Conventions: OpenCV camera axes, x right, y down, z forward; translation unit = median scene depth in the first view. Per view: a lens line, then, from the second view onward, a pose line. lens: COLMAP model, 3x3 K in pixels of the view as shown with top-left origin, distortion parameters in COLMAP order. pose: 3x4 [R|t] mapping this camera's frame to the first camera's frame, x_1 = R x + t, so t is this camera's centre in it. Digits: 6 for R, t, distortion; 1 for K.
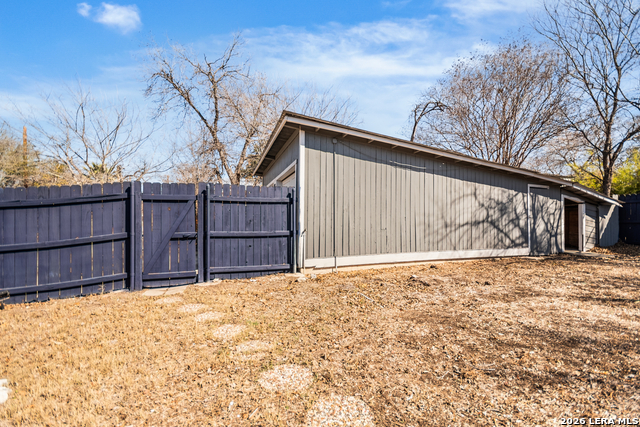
lens RADIAL K [[280.4, 0, 325.5], [0, 280.4, 217.2], [0, 0, 1]] dist [-0.004789, -0.000232]
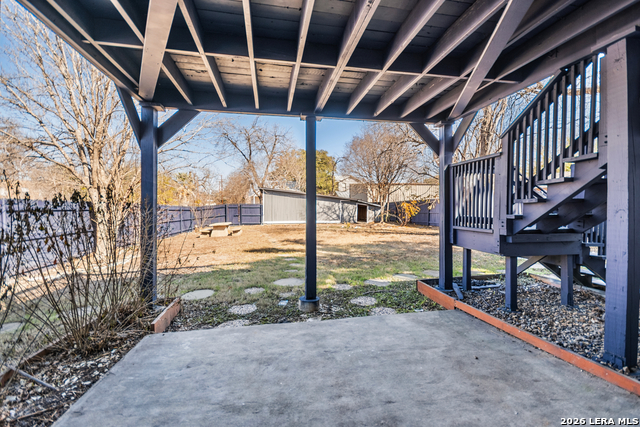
lens RADIAL K [[280.4, 0, 323.7], [0, 280.4, 213.7], [0, 0, 1]] dist [-0.004789, -0.000232]
pose [[0.989586, 0.008266, -0.143703, 1.004969], [-0.004401, 0.999621, 0.027191, -0.054395], [0.143873, -0.026275, 0.989247, -2.151364]]
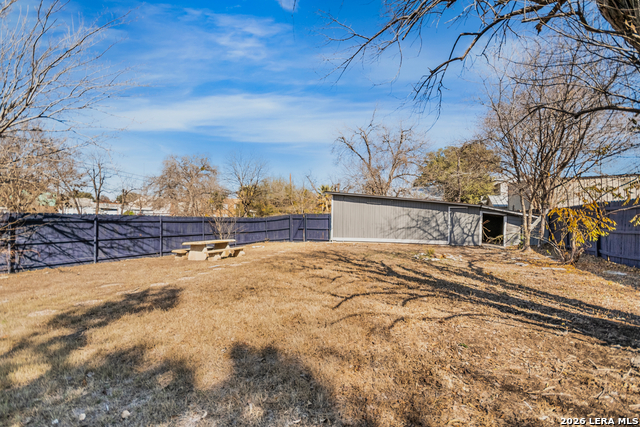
lens RADIAL K [[280.4, 0, 319.7], [0, 280.4, 213.4], [0, 0, 1]] dist [-0.004789, -0.000232]
pose [[0.730934, -0.006808, -0.682414, 1.396325], [-0.001689, 0.999929, -0.011785, -0.054336], [0.682446, 0.009767, 0.730871, -0.959843]]
